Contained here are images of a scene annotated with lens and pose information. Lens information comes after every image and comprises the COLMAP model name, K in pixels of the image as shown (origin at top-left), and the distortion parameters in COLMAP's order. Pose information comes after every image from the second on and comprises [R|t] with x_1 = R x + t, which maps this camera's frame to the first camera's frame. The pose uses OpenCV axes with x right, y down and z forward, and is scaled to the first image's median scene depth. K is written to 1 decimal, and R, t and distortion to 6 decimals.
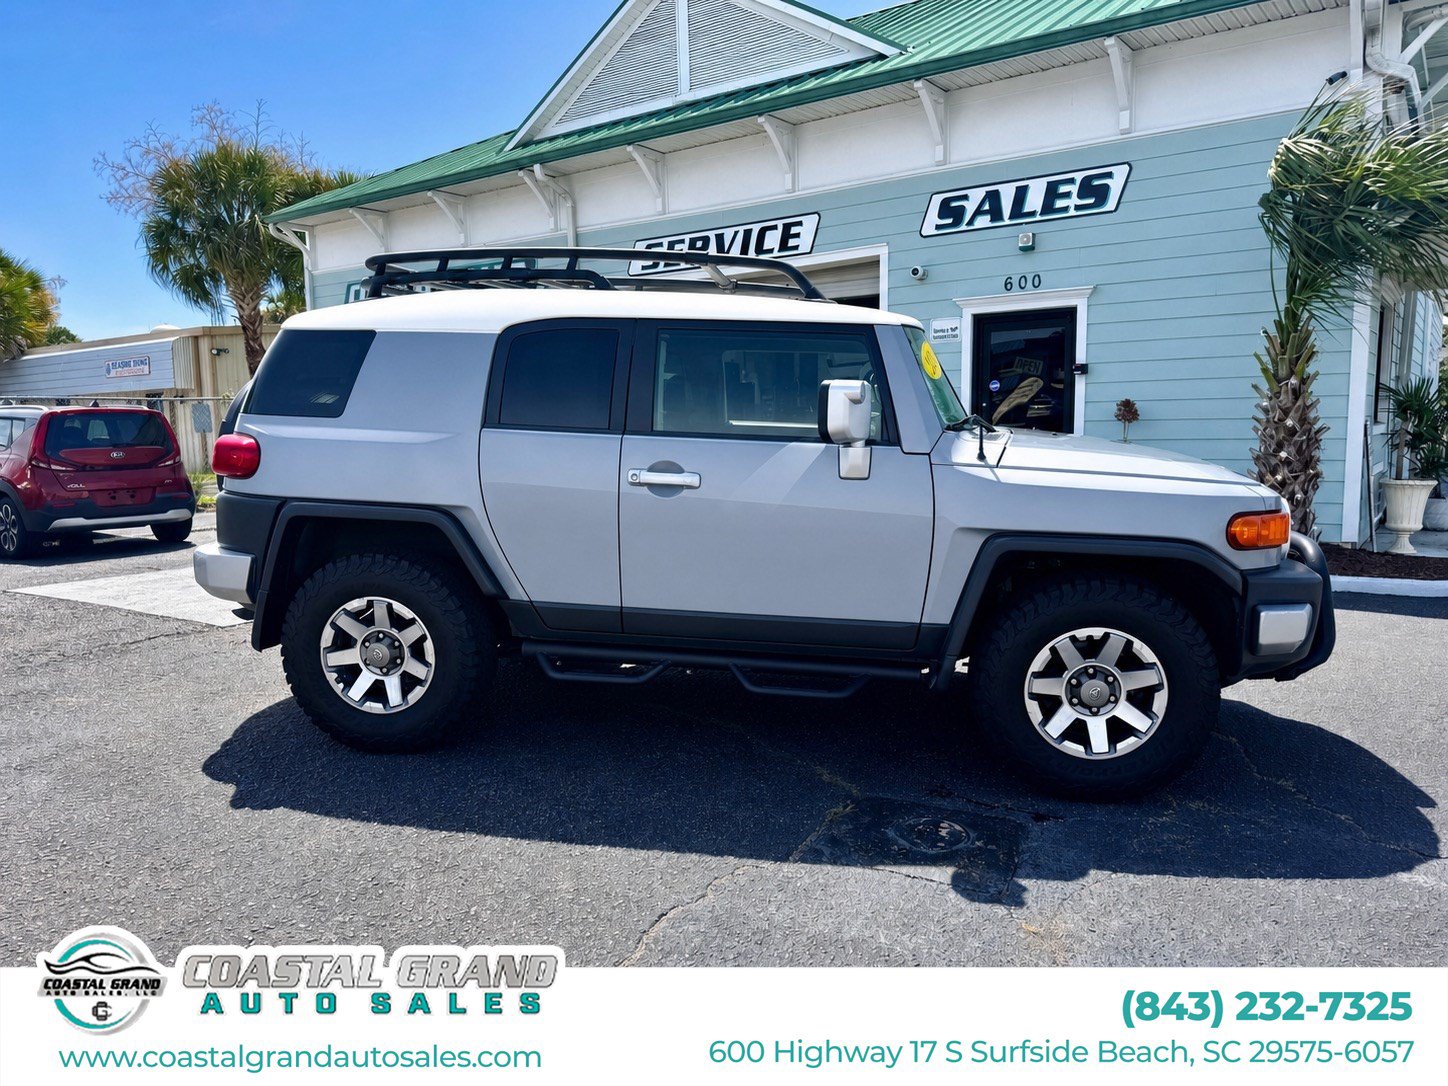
lens RADIAL K [[1167.5, 0, 724.0], [0, 1167.5, 543.0], [0, 0, 1]] dist [0.002218, 0.000149]
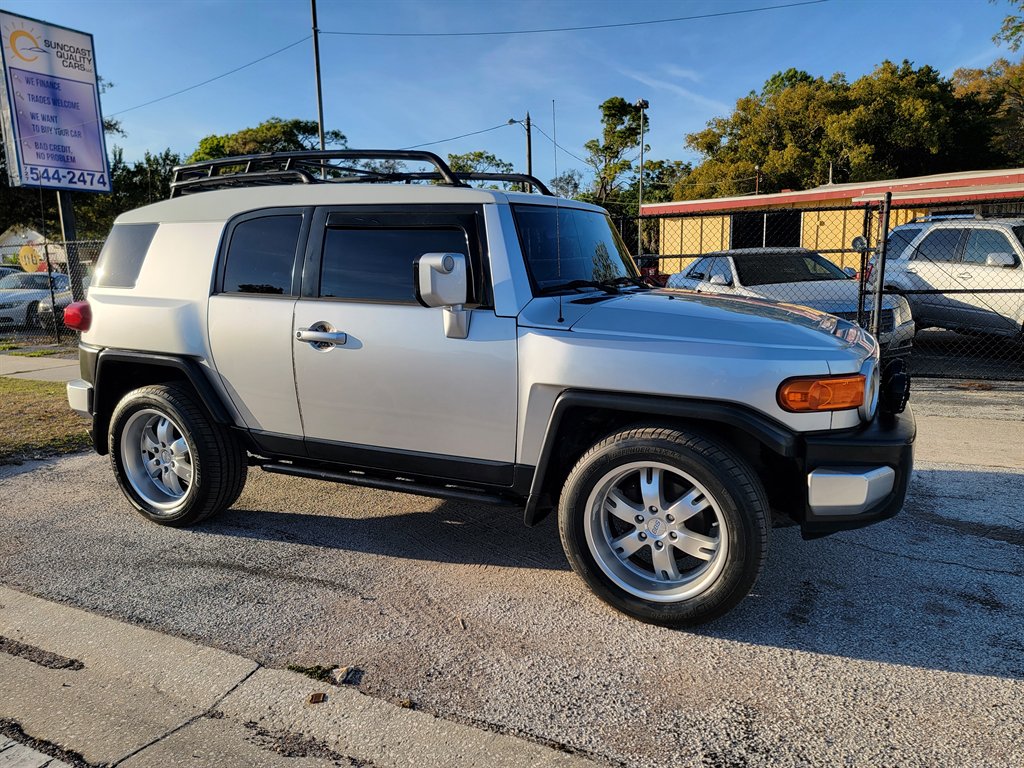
lens RADIAL K [[825.6, 0, 512.0], [0, 825.6, 384.0], [0, 0, 1]] dist [0.002218, 0.000149]
pose [[0.962751, 0.026452, -0.269092, 0.384079], [-0.020695, 0.999493, 0.024211, -0.030307], [0.269596, -0.017740, 0.962810, 0.221397]]
